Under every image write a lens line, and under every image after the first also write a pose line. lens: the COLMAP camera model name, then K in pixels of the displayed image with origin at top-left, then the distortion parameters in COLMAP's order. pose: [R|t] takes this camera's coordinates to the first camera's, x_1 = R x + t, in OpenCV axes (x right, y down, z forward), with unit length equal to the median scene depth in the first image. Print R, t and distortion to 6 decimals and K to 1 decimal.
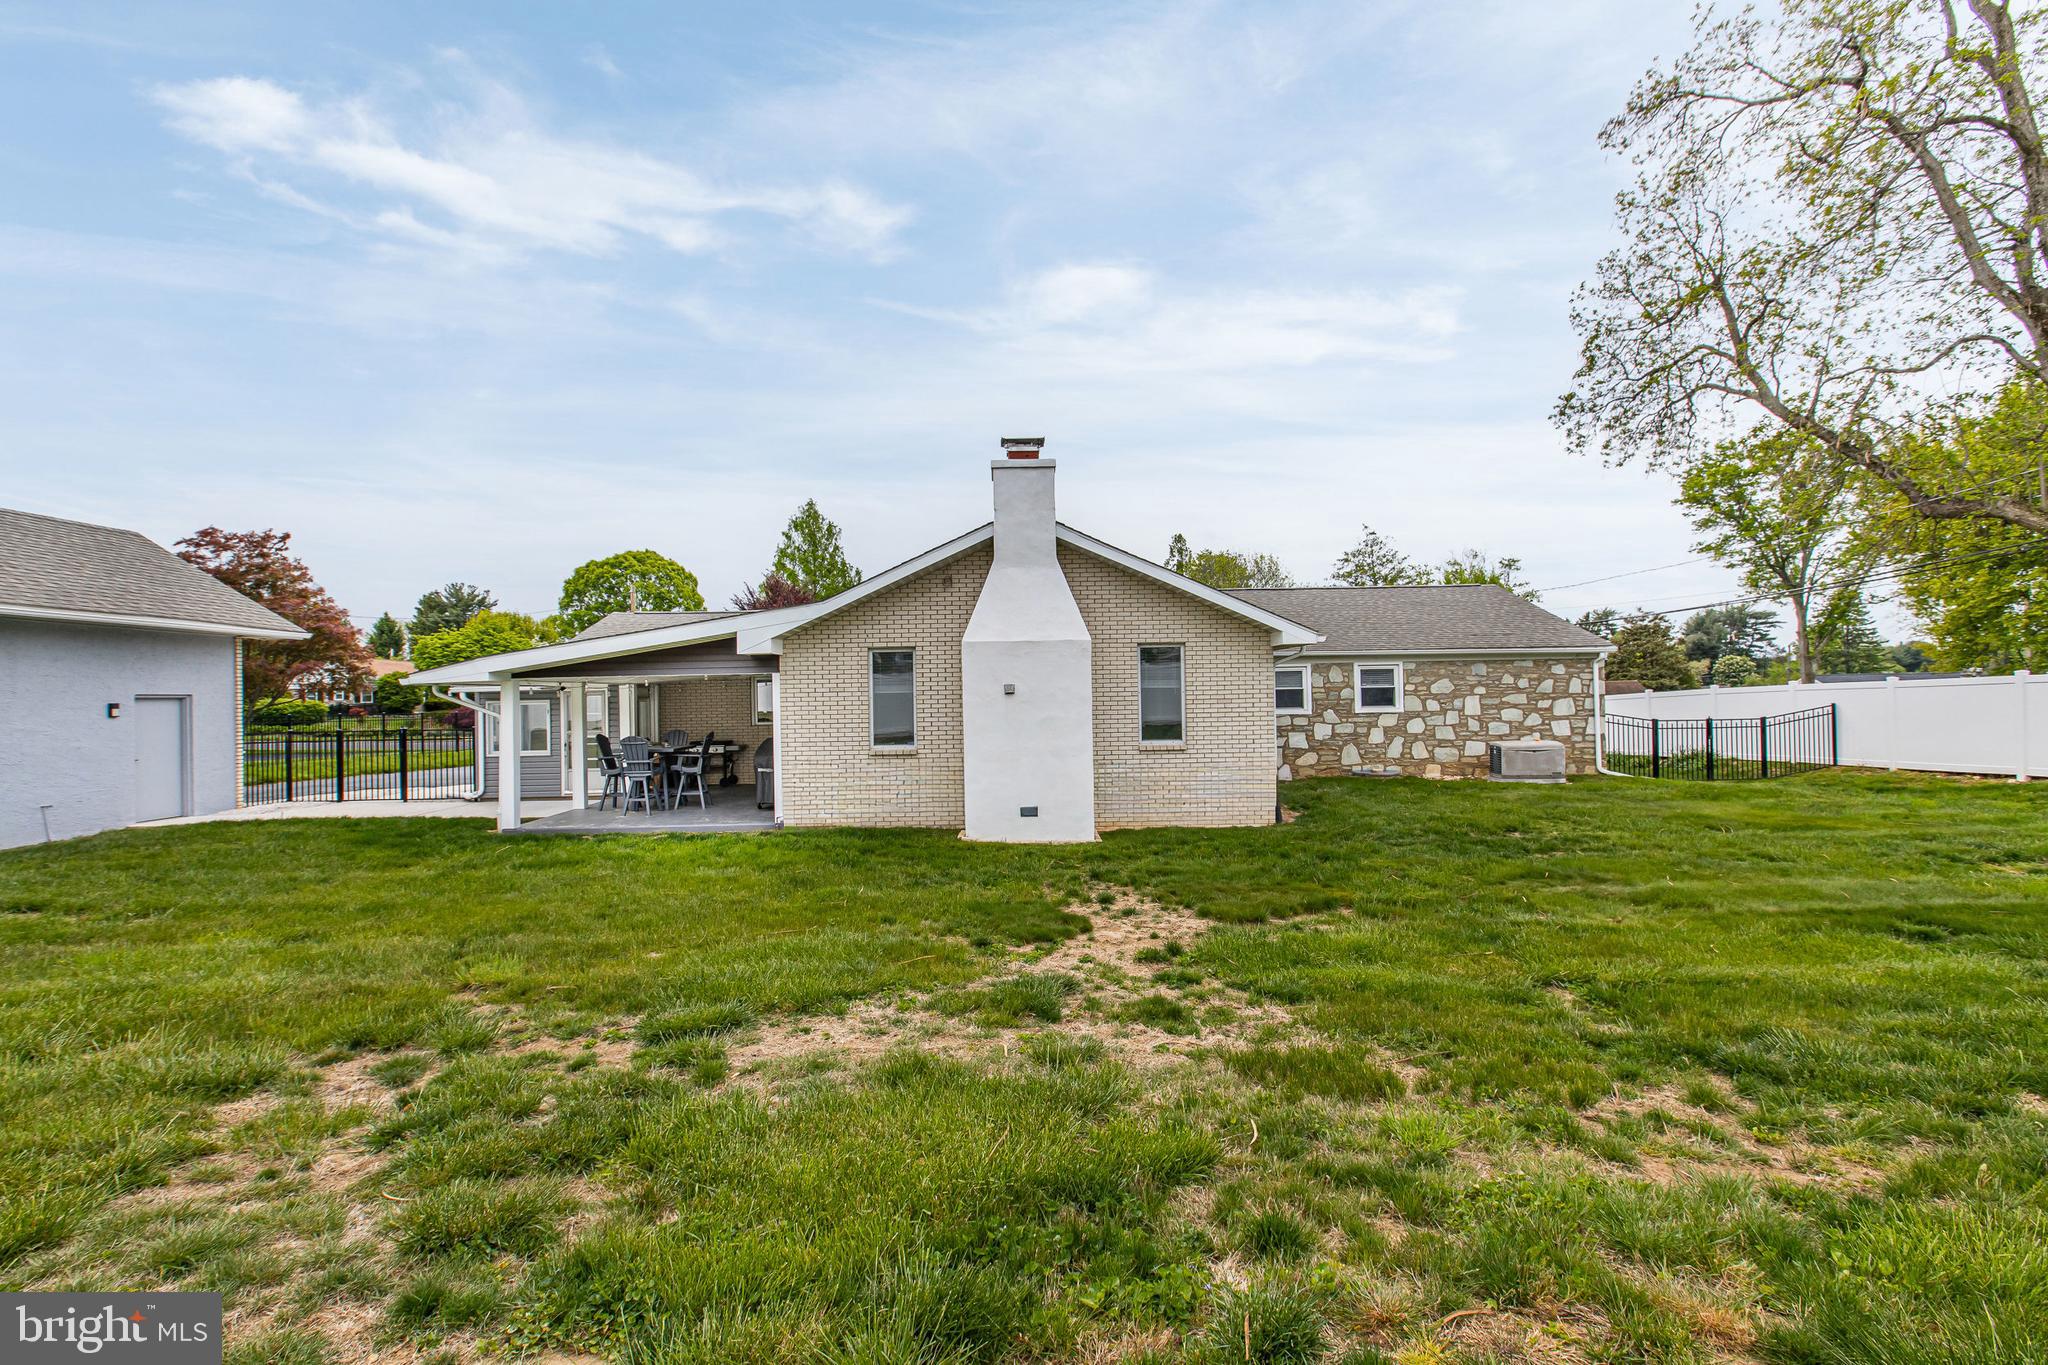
lens RADIAL K [[924.2, 0, 1019.0], [0, 924.2, 699.0], [0, 0, 1]] dist [0.002915, 0.000205]
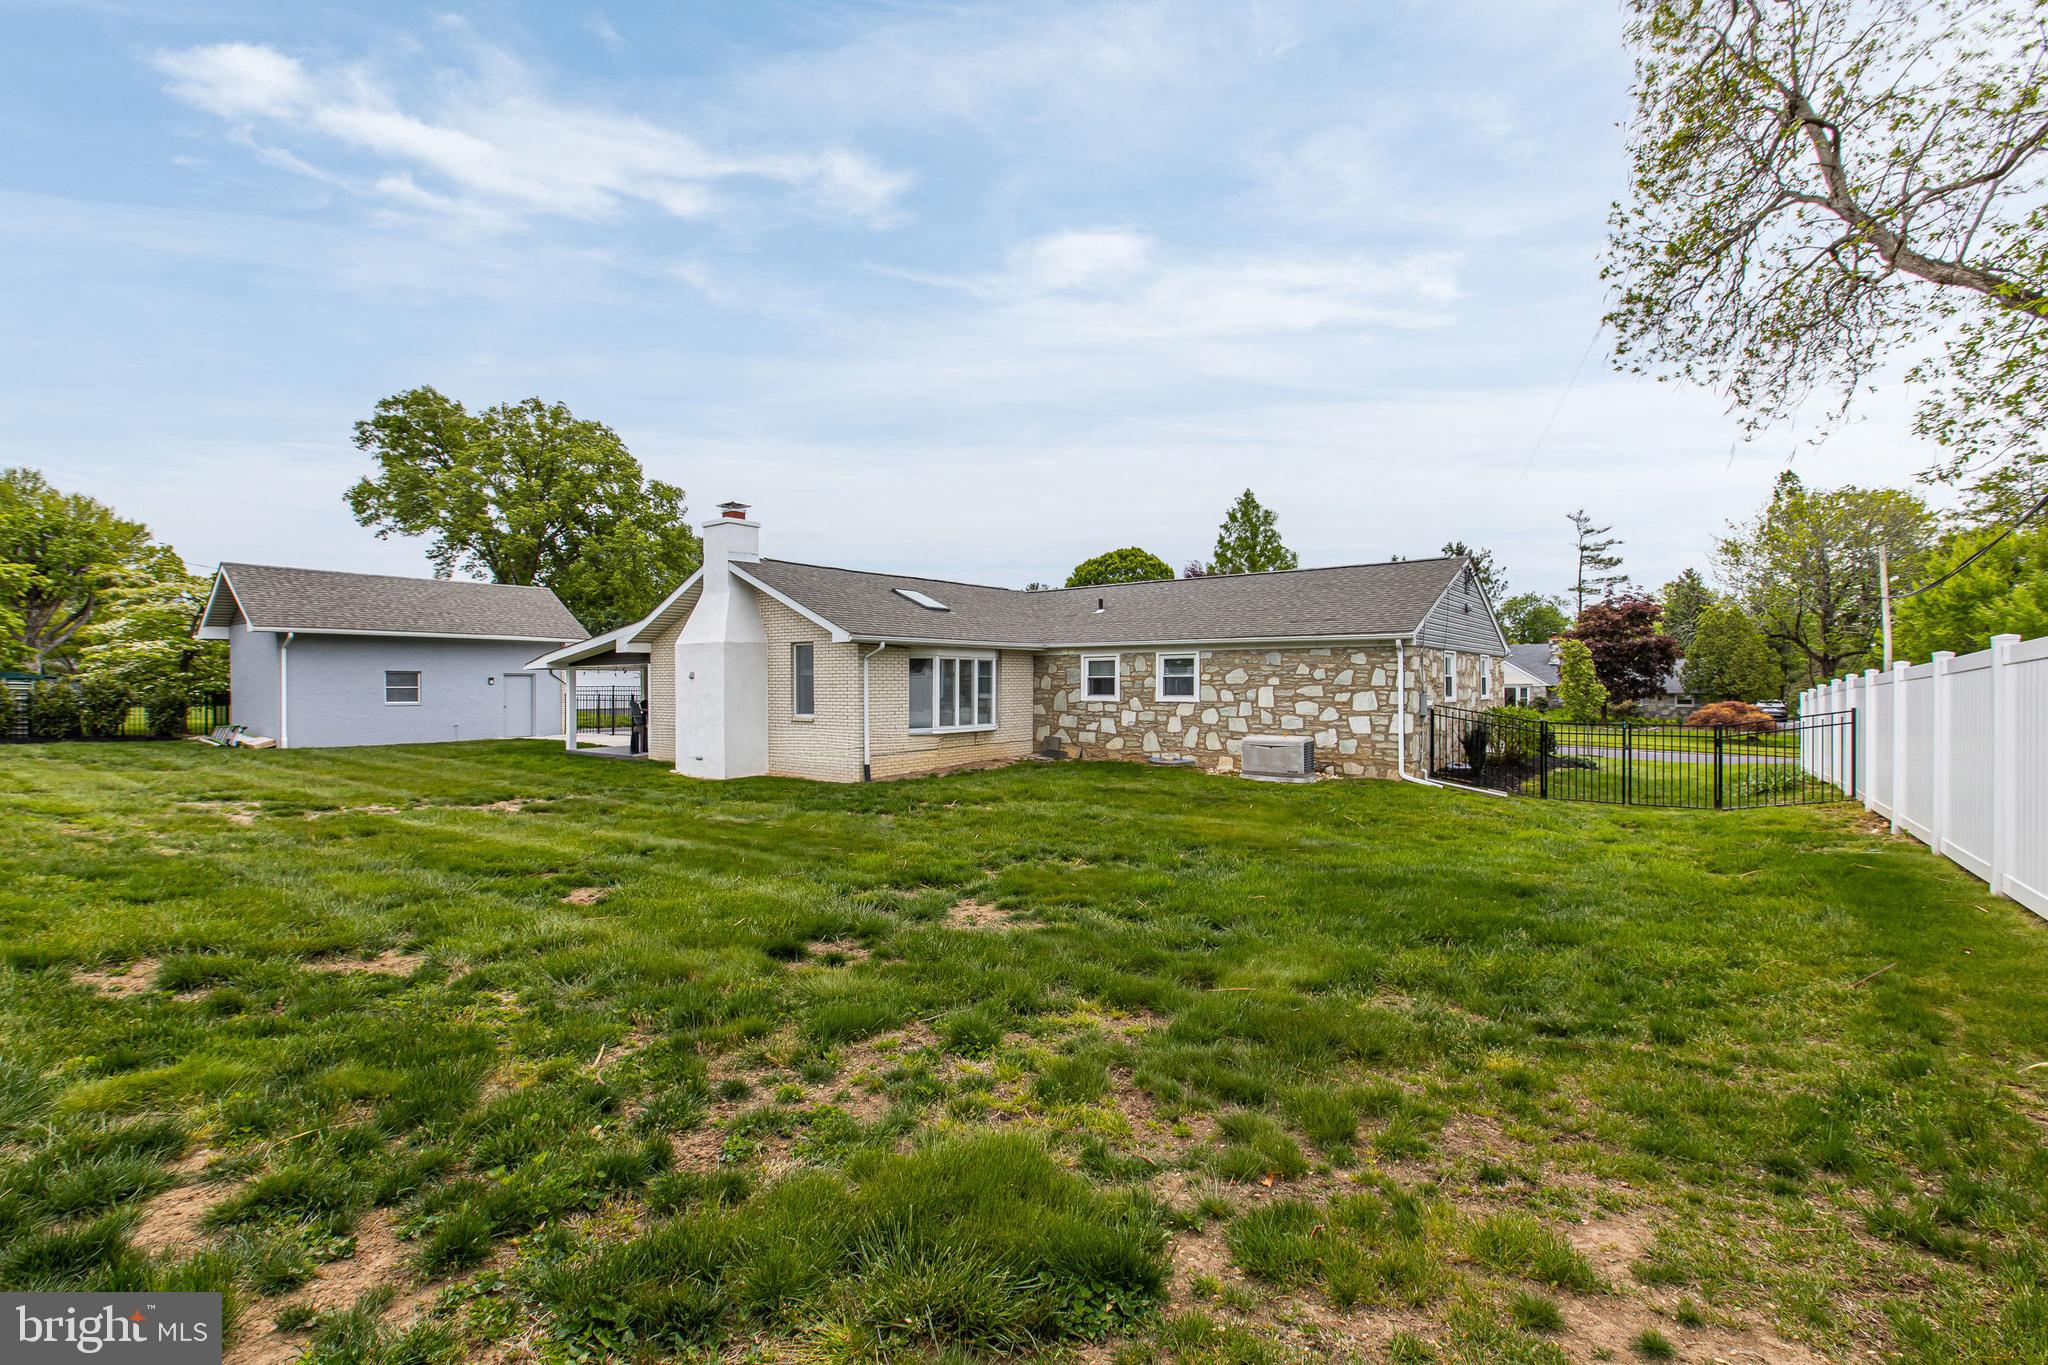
lens RADIAL K [[924.2, 0, 1024.8], [0, 924.2, 678.8], [0, 0, 1]] dist [0.002915, 0.000205]
pose [[0.792357, 0.011890, -0.609942, 0.873147], [-0.012748, 0.999914, 0.002931, -0.011211], [0.609925, 0.005453, 0.792440, 0.095934]]
